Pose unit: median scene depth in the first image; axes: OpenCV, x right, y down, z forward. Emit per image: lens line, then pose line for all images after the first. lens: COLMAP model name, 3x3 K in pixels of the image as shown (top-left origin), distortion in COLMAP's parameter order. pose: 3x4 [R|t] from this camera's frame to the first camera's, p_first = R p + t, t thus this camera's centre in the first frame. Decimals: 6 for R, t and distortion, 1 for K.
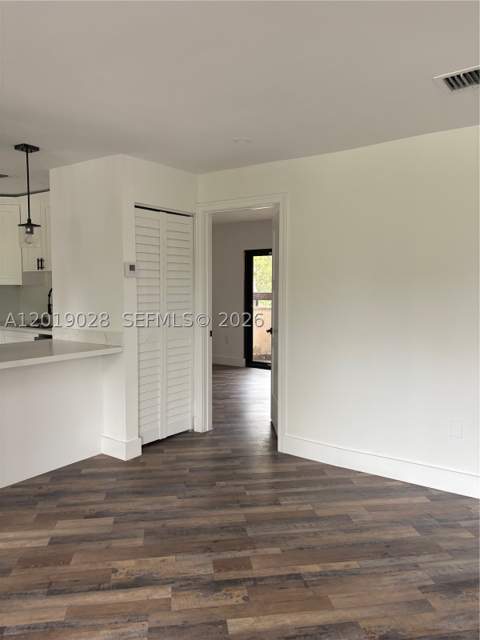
lens RADIAL K [[484.5, 0, 234.2], [0, 484.5, 320.6], [0, 0, 1]] dist [0.046419, -0.039218]
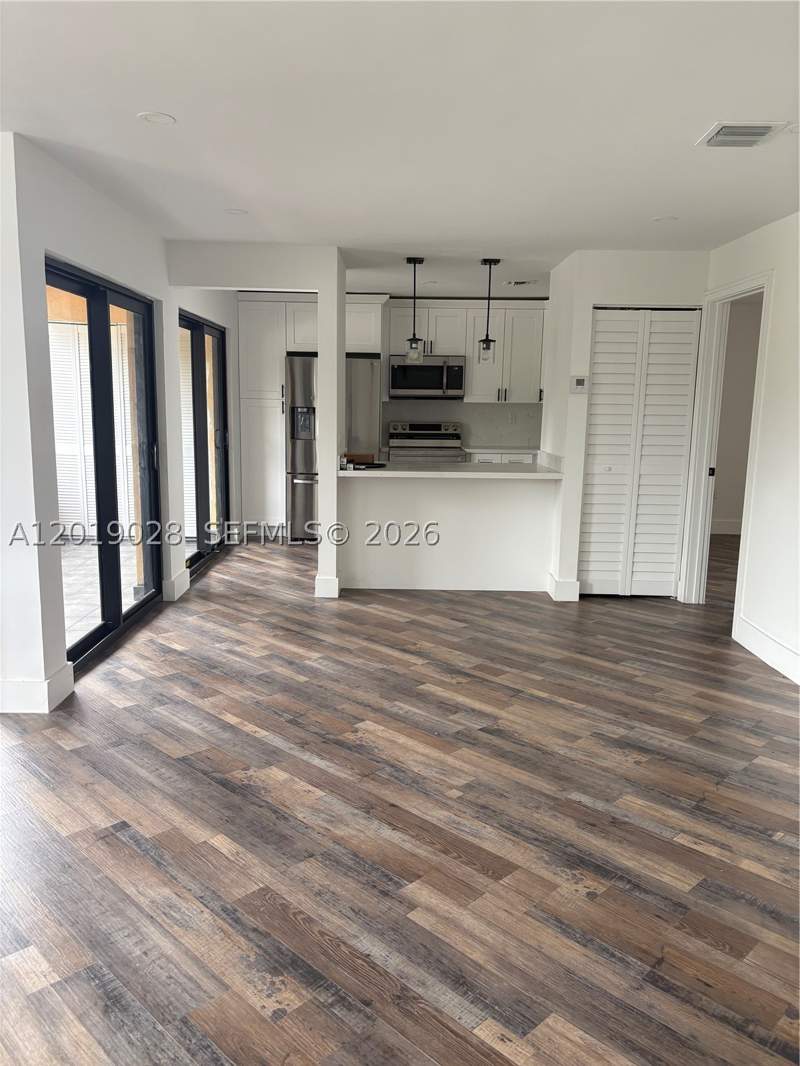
lens RADIAL K [[806.9, 0, 390.3], [0, 806.9, 533.9], [0, 0, 1]] dist [0.046419, -0.039218]
pose [[0.587759, 0.139106, -0.796987, 1.092993], [-0.073695, 0.990217, 0.118484, 0.016758], [0.805673, -0.010907, 0.592260, -0.178255]]
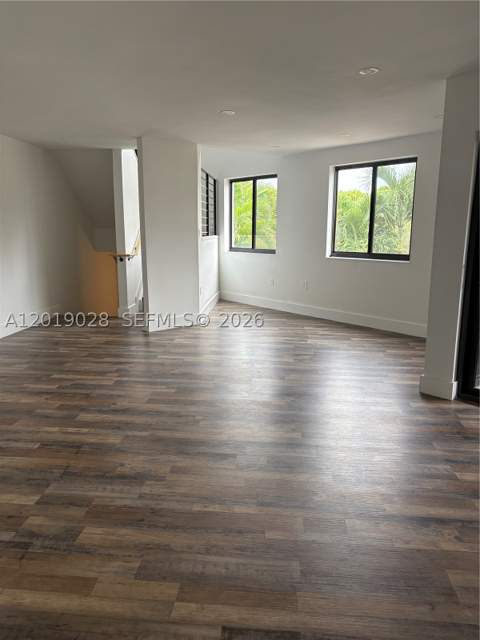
lens RADIAL K [[484.5, 0, 234.2], [0, 484.5, 320.6], [0, 0, 1]] dist [0.046419, -0.039218]
pose [[-0.971489, -0.045335, 0.232708, -0.030376], [0.018306, 0.964273, 0.264279, -0.100504], [-0.236375, 0.261004, -0.935951, 1.609448]]
